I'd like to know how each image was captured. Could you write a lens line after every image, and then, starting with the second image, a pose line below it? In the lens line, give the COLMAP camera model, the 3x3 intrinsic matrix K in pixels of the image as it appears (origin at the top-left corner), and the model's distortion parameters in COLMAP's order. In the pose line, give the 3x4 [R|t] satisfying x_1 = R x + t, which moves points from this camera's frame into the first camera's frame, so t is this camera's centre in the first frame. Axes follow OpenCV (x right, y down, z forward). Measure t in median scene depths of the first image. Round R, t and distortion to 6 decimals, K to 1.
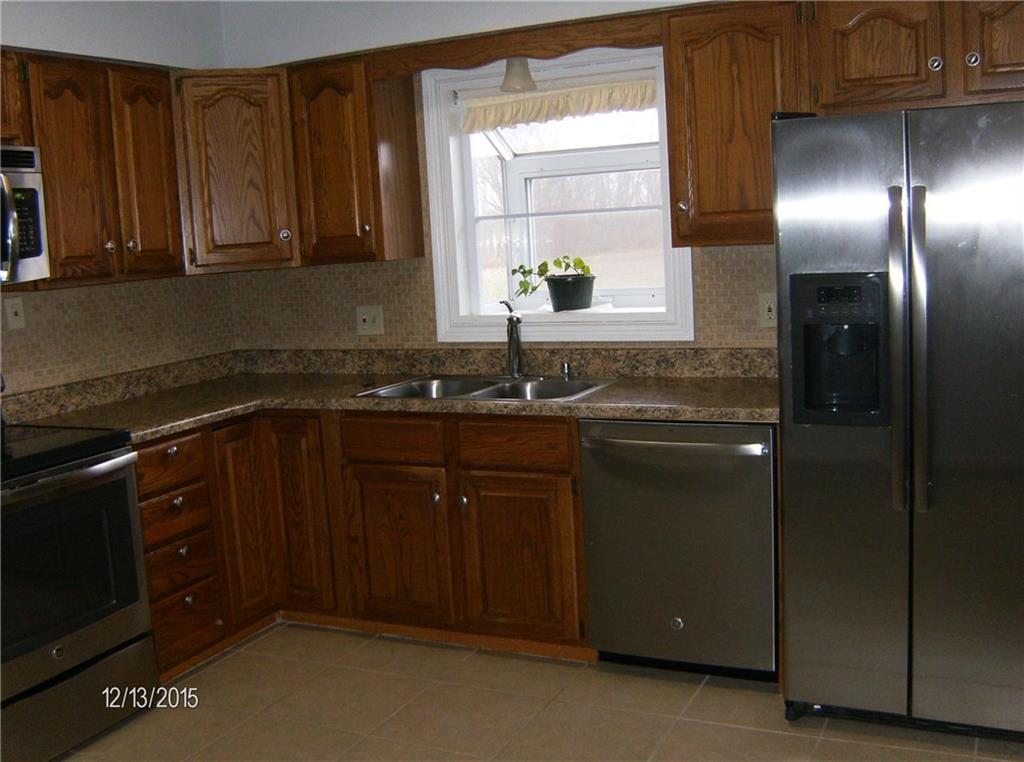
lens RADIAL K [[1081.8, 0, 512.0], [0, 1081.8, 381.0], [0, 0, 1]] dist [-0.130685, 0.035001]
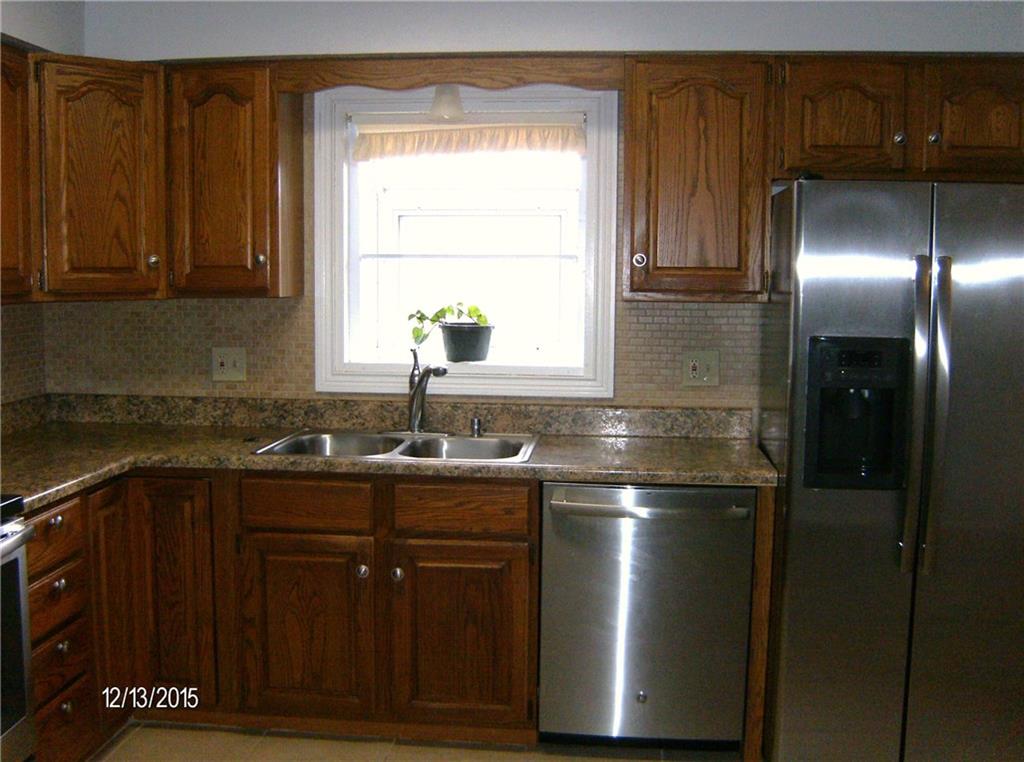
lens RADIAL K [[1081.8, 0, 512.0], [0, 1081.8, 381.0], [0, 0, 1]] dist [-0.130685, 0.035001]
pose [[0.936966, 0.028582, 0.348250, -0.246173], [-0.013136, 0.998826, -0.046636, -0.006088], [-0.349174, 0.039121, 0.936241, 0.125098]]
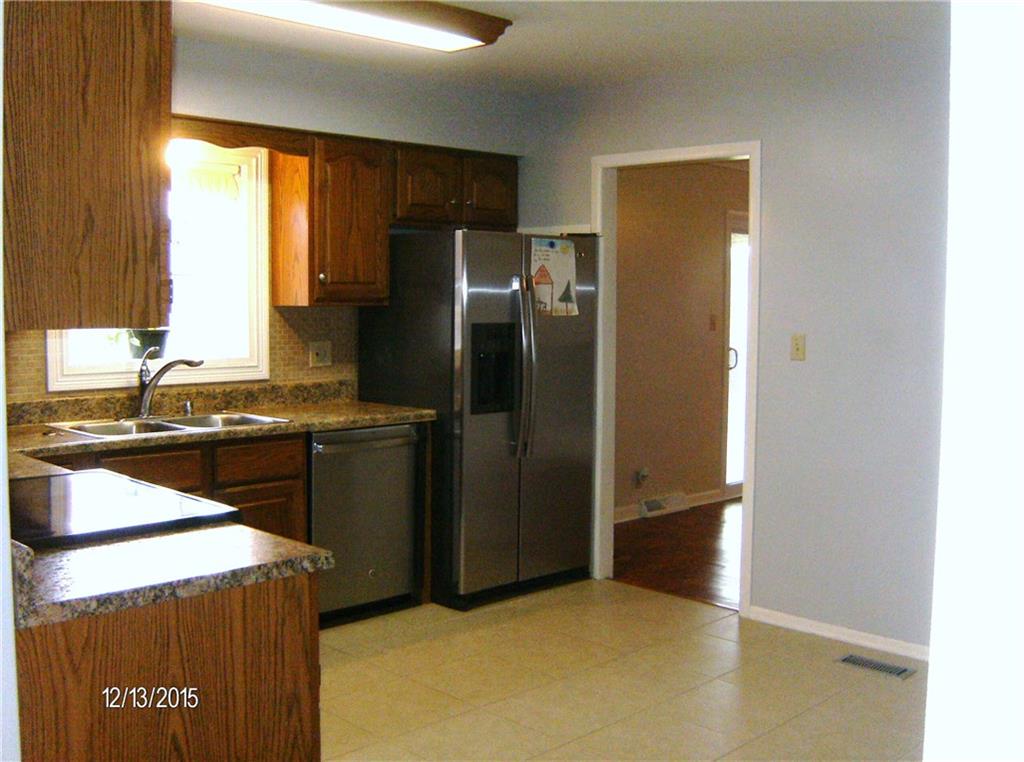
lens RADIAL K [[1081.8, 0, 512.0], [0, 1081.8, 381.0], [0, 0, 1]] dist [-0.130685, 0.035001]
pose [[0.329106, -0.017840, 0.944125, -0.935254], [0.103013, 0.994533, -0.017116, 0.017100], [-0.938657, 0.102890, 0.329144, 0.292016]]
